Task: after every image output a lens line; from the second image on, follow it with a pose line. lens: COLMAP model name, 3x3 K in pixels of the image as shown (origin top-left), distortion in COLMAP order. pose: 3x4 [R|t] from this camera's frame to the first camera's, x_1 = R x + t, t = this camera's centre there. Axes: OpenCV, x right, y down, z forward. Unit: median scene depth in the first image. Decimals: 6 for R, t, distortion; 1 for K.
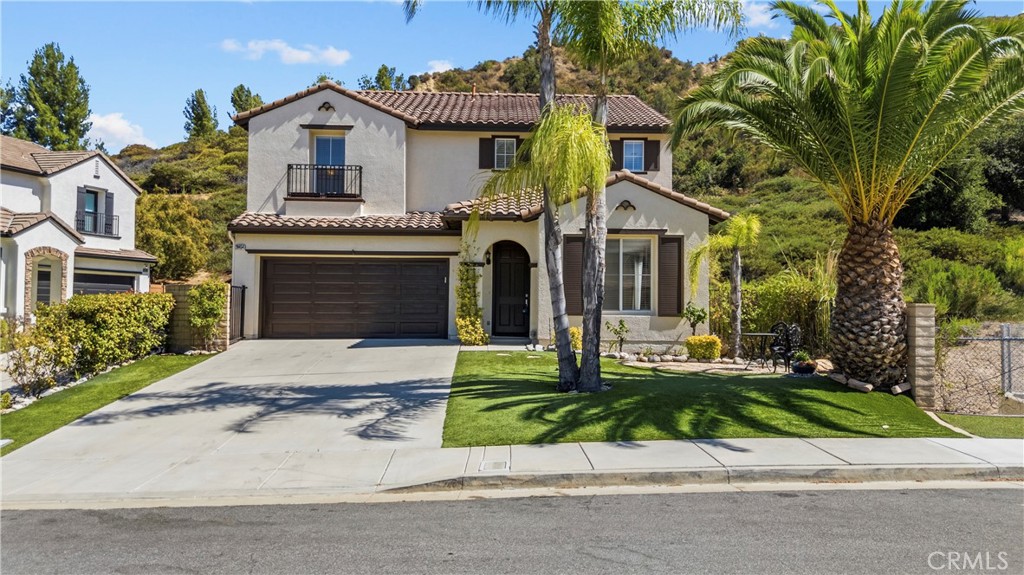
lens RADIAL K [[755.2, 0, 512.0], [0, 755.2, 287.5], [0, 0, 1]] dist [0.079446, -0.095565]
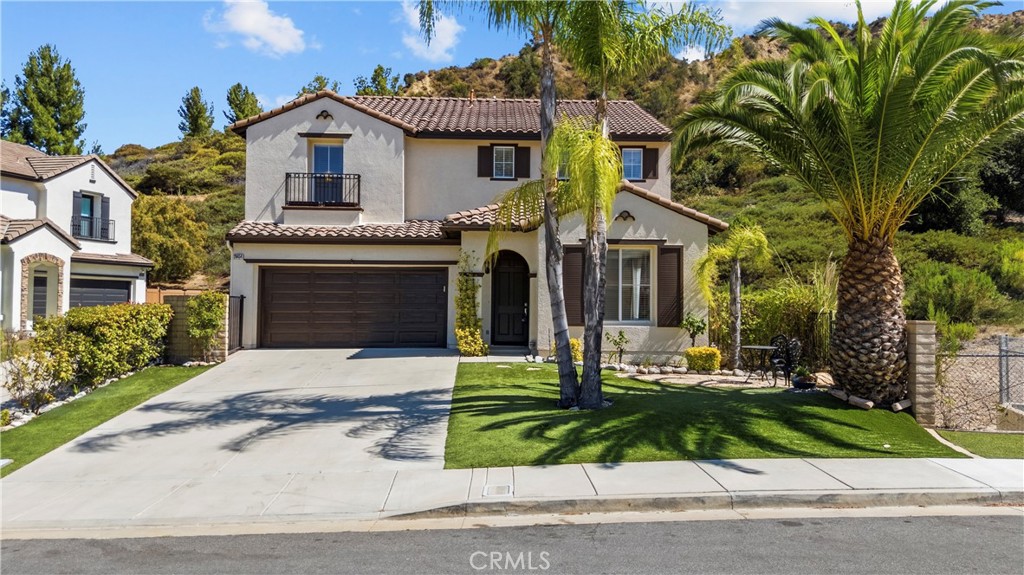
lens RADIAL K [[755.2, 0, 512.0], [0, 755.2, 287.5], [0, 0, 1]] dist [0.079446, -0.095565]
pose [[0.999984, -0.001525, 0.005513, -0.004676], [0.001500, 0.999988, 0.004634, -0.018324], [-0.005520, -0.004626, 0.999974, 0.000726]]
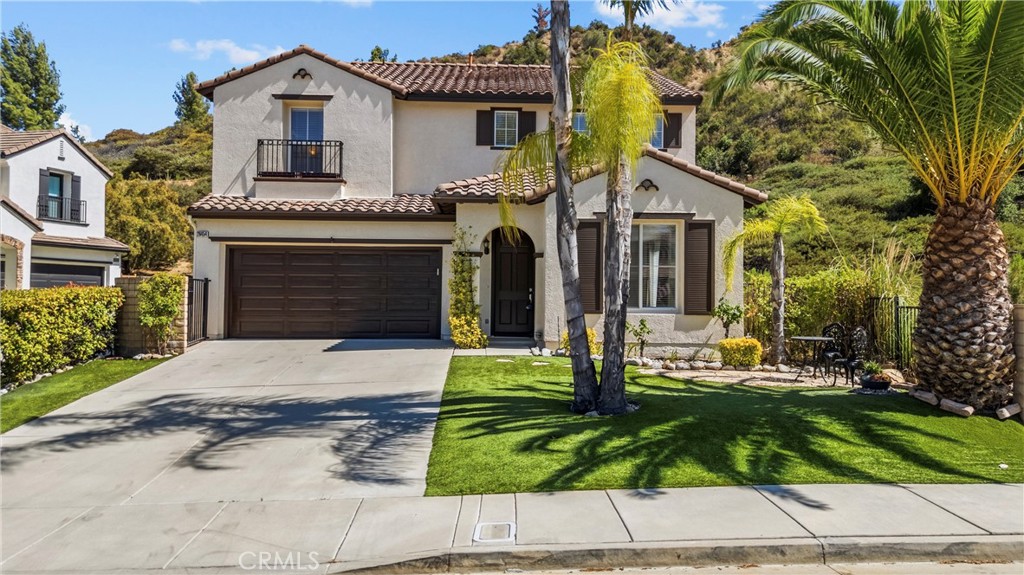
lens RADIAL K [[755.2, 0, 512.0], [0, 755.2, 287.5], [0, 0, 1]] dist [0.079446, -0.095565]
pose [[1.000000, 0.000356, 0.000934, -0.003352], [-0.000369, 0.999904, 0.013887, -0.004548], [-0.000929, -0.013887, 0.999903, 0.137800]]
